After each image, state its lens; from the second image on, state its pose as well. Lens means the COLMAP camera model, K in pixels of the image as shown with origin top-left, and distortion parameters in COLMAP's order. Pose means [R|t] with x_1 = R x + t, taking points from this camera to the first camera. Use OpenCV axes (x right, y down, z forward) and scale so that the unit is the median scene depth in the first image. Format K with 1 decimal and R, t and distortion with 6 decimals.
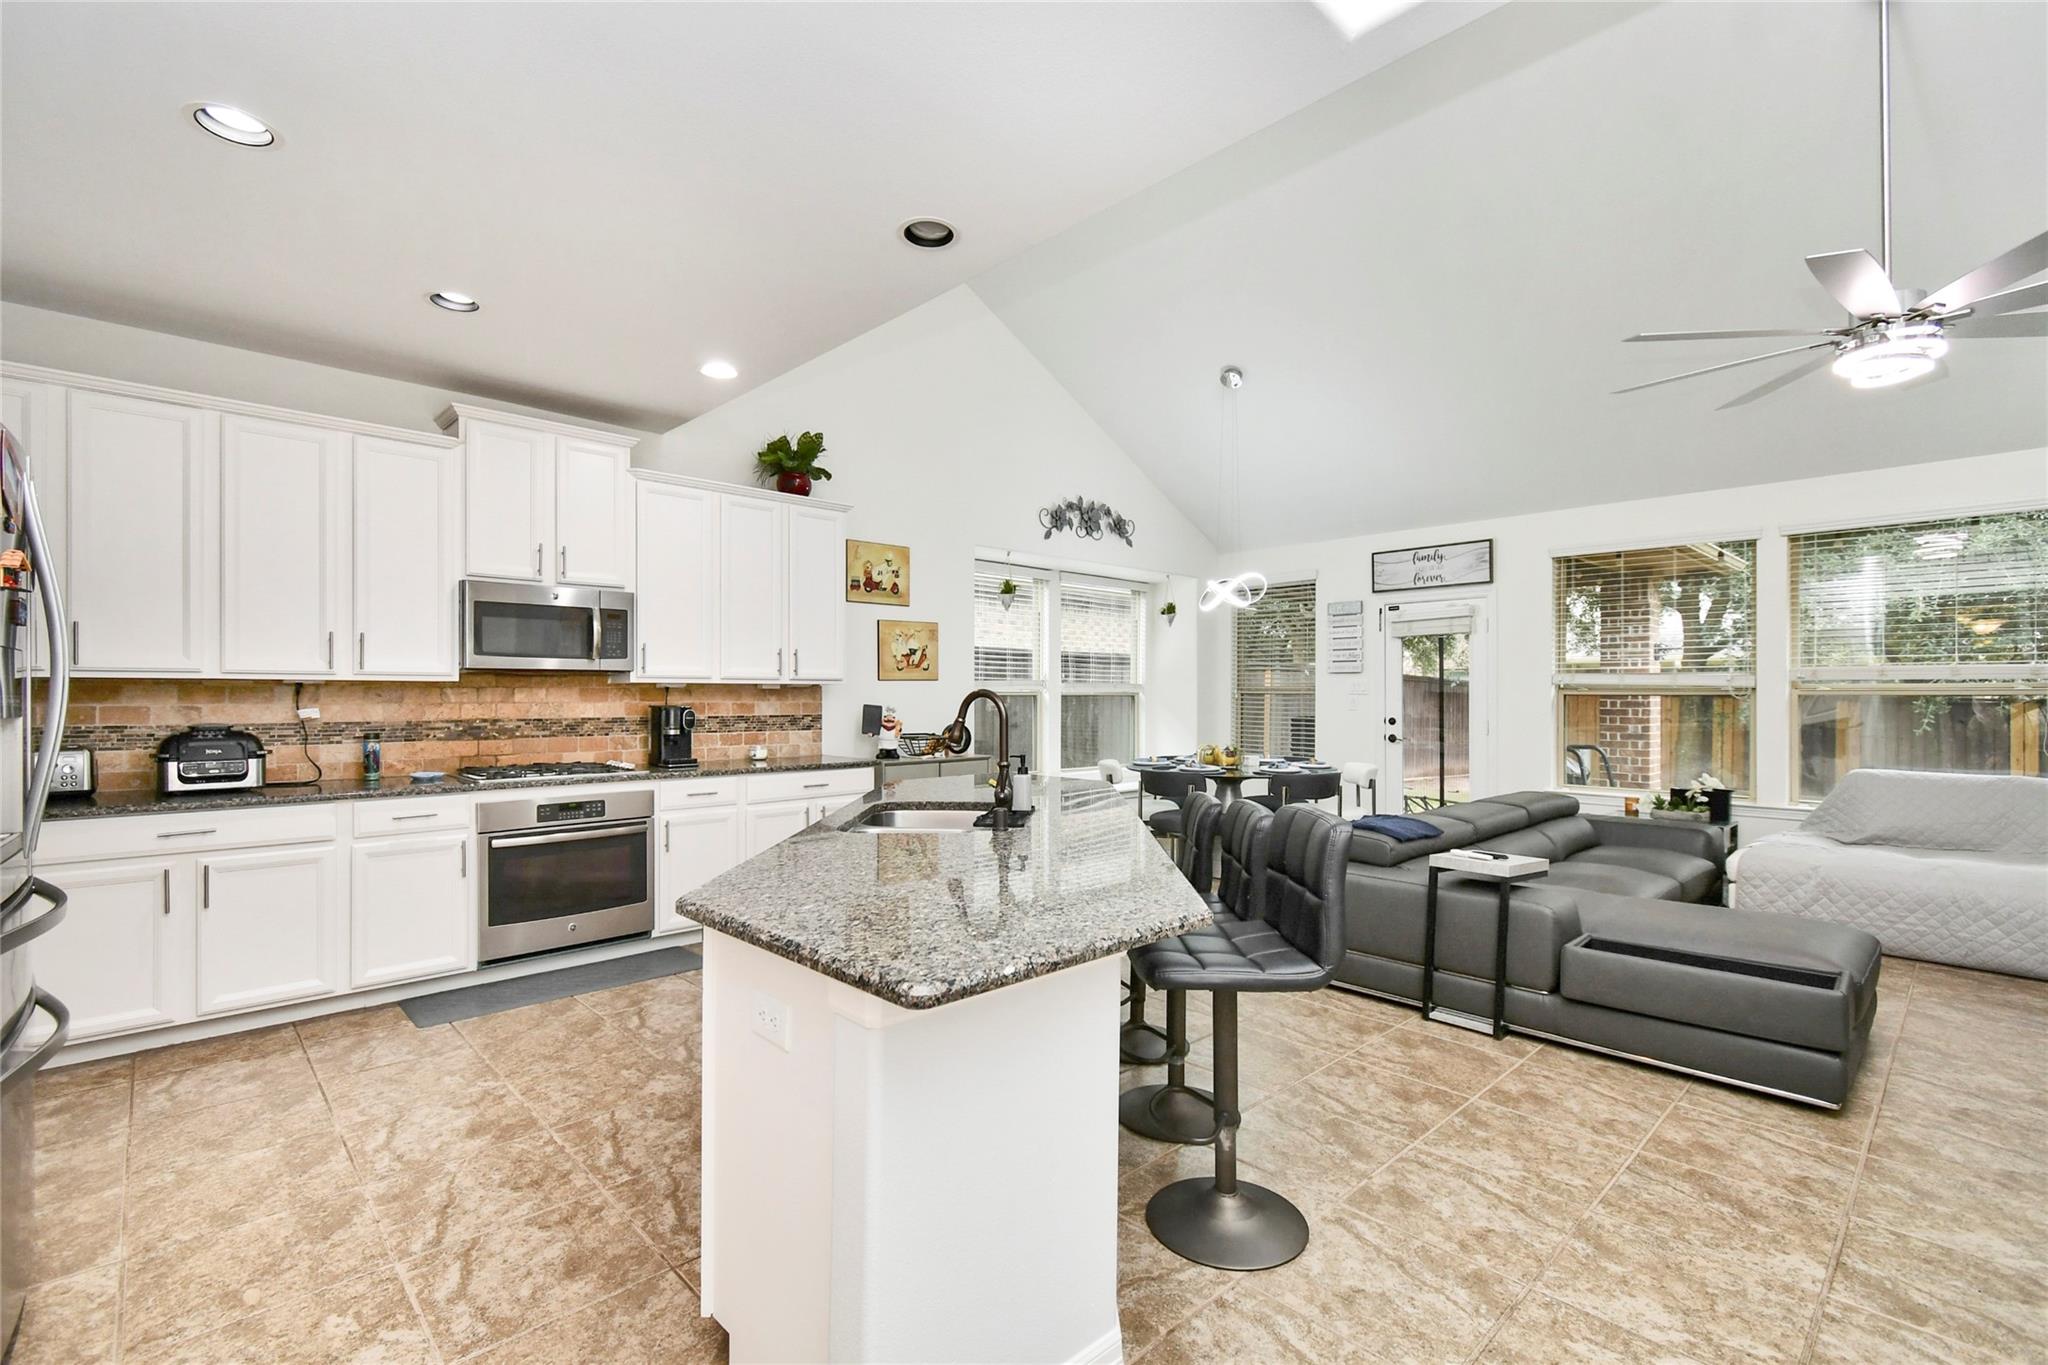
lens RADIAL K [[913.8, 0, 1020.8], [0, 913.8, 695.2], [0, 0, 1]] dist [0.006252, -0.003415]
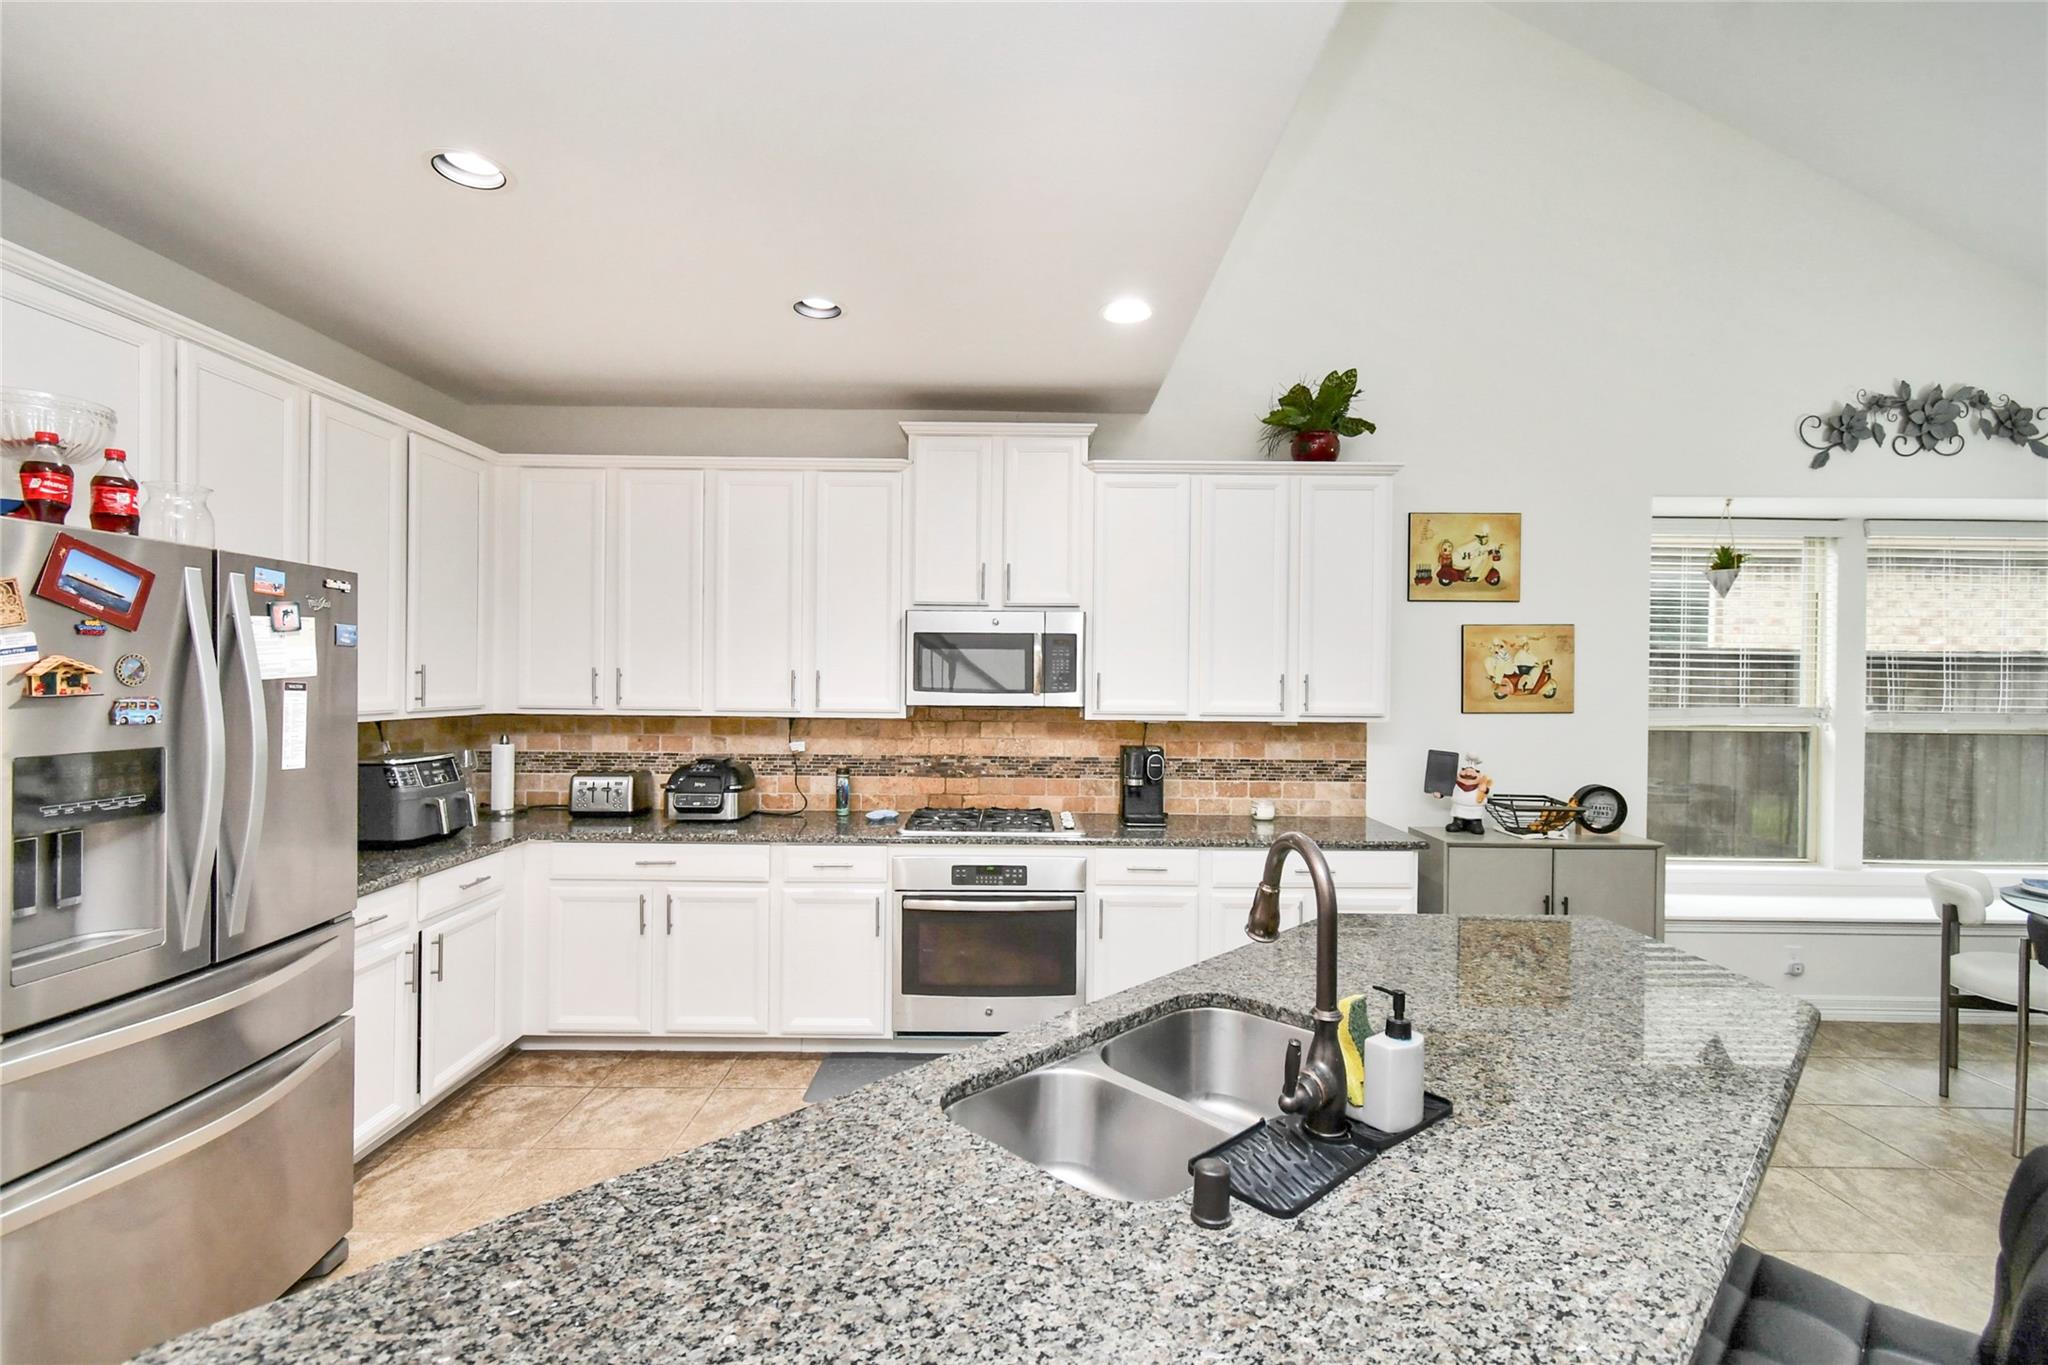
lens RADIAL K [[913.8, 0, 1016.1], [0, 913.8, 679.9], [0, 0, 1]] dist [0.006252, -0.003415]
pose [[0.718733, 0.008639, -0.695233, 0.094063], [-0.009954, 0.999948, 0.002135, -0.045911], [0.695215, 0.005386, 0.718781, 0.321916]]
